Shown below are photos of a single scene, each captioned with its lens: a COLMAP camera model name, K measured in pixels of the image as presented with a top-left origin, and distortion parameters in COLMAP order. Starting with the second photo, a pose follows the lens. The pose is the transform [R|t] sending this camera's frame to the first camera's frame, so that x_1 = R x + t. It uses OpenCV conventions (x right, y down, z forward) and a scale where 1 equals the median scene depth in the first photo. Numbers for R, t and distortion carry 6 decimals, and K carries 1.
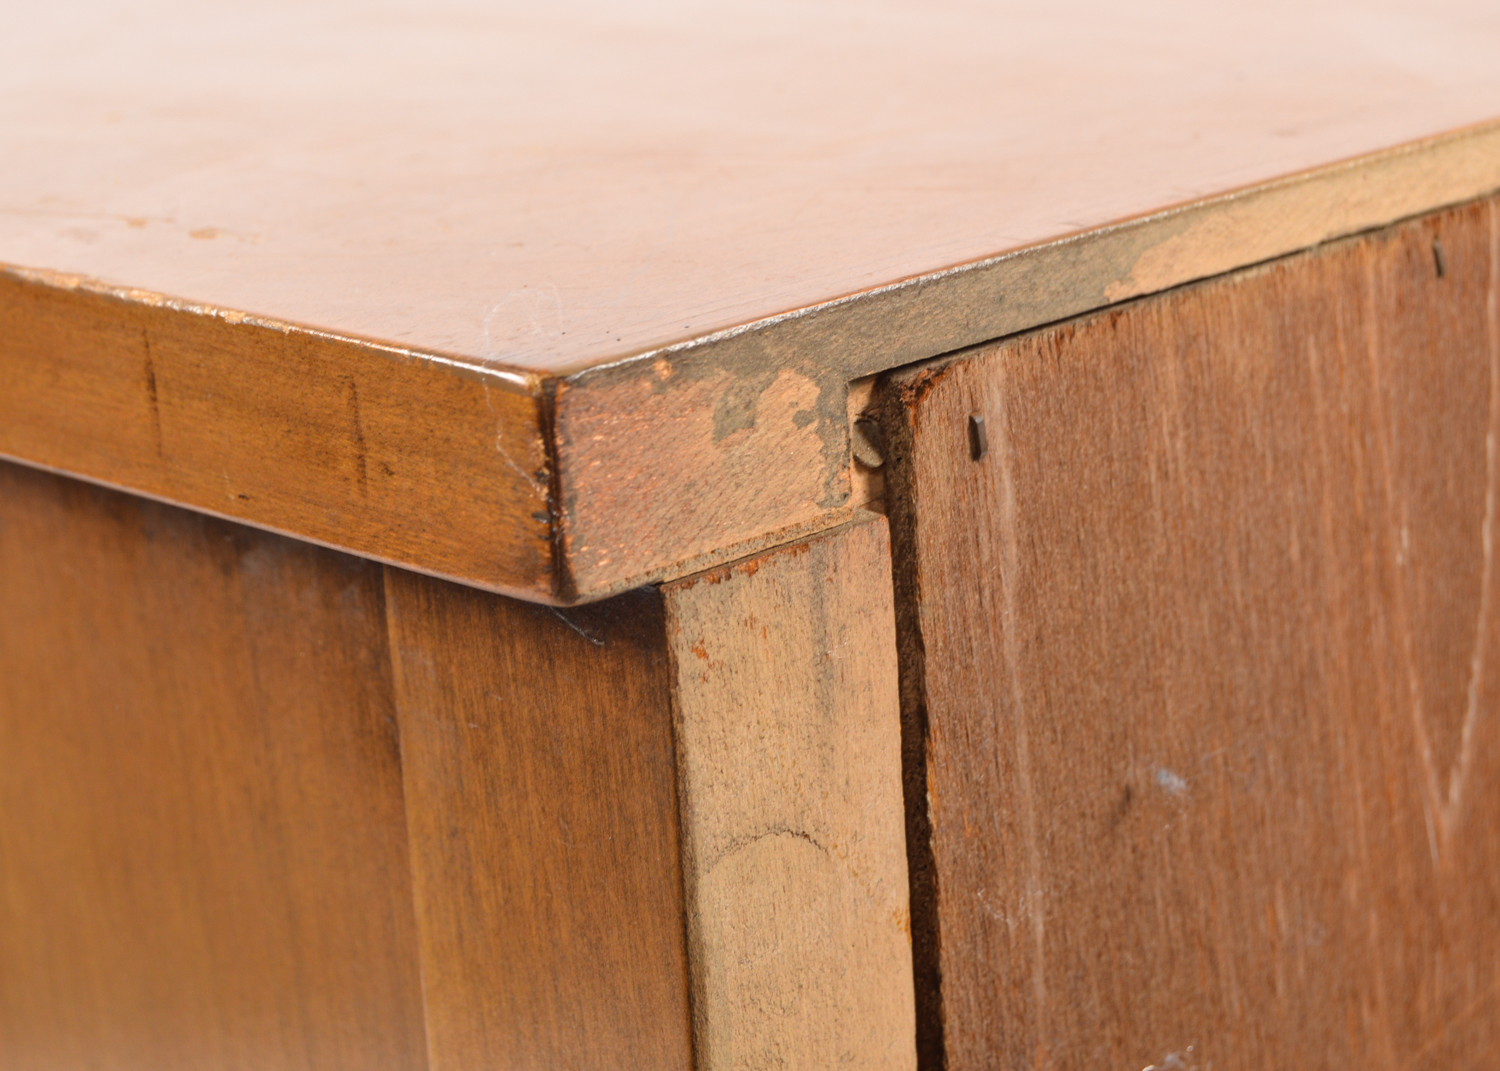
lens RADIAL K [[3598.6, 0, 750.0], [0, 3598.6, 535.5], [0, 0, 1]] dist [-0.039101, 0.162498]
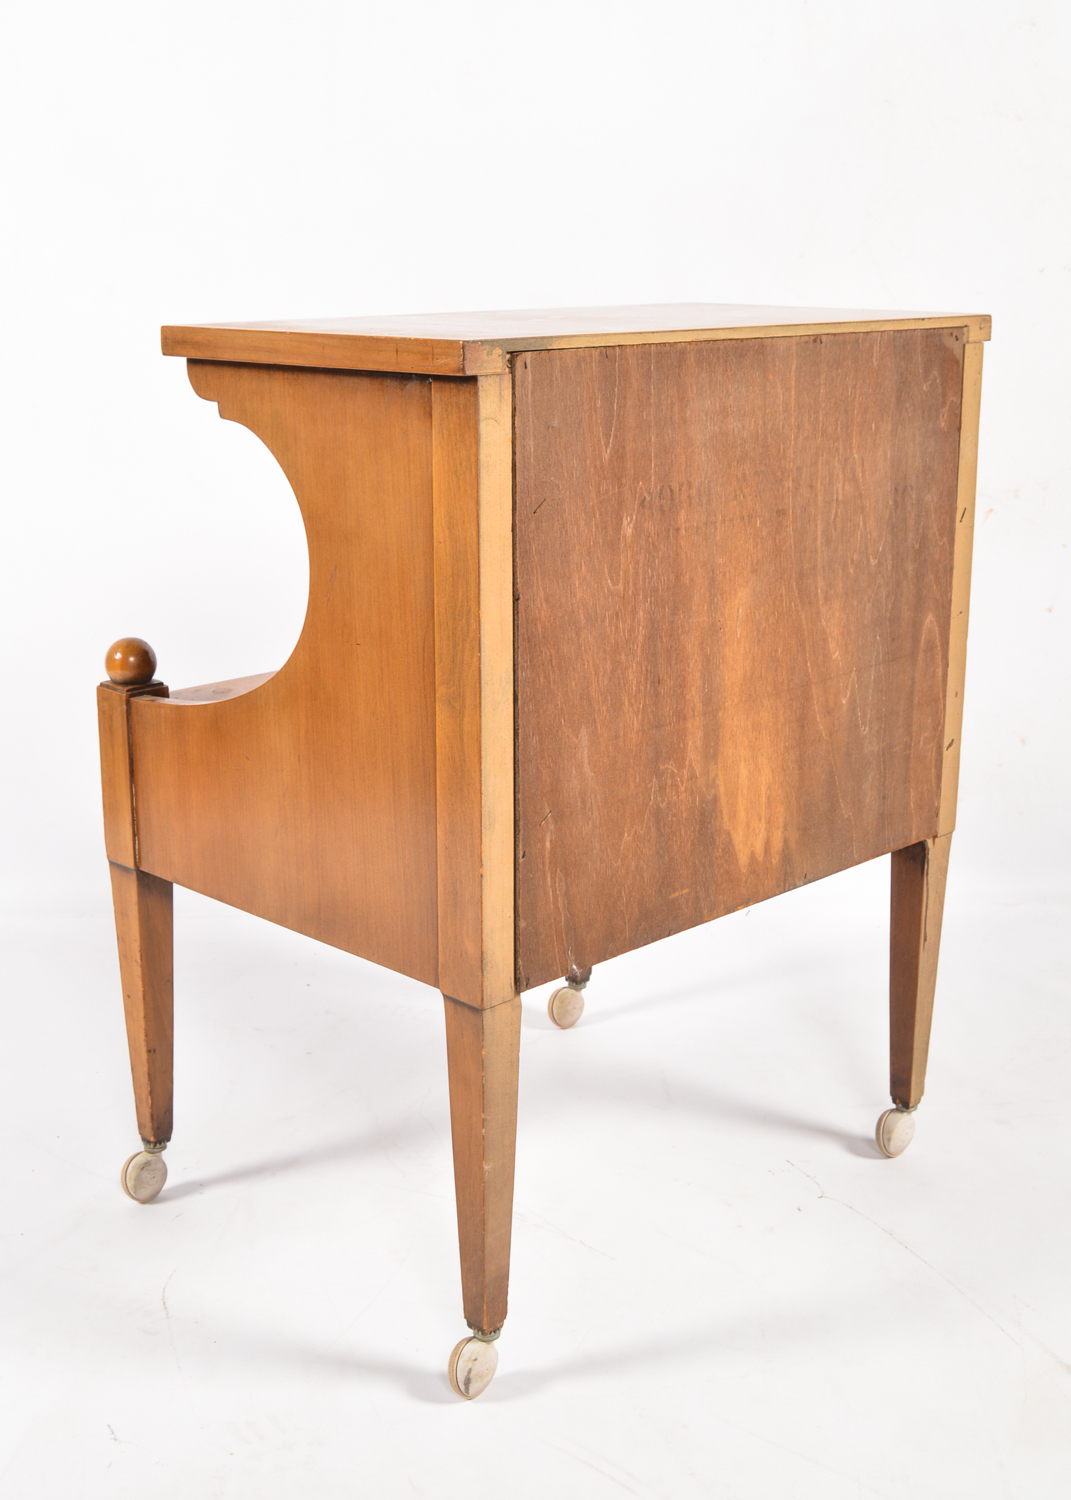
lens RADIAL K [[1917.5, 0, 535.3], [0, 1917.5, 676.8], [0, 0, 1]] dist [0.000471, 0.004812]
pose [[0.997620, 0.055326, 0.041139, -0.030370], [-0.052685, 0.996639, -0.062733, 0.734408], [-0.044472, 0.060417, 0.997182, -2.368656]]
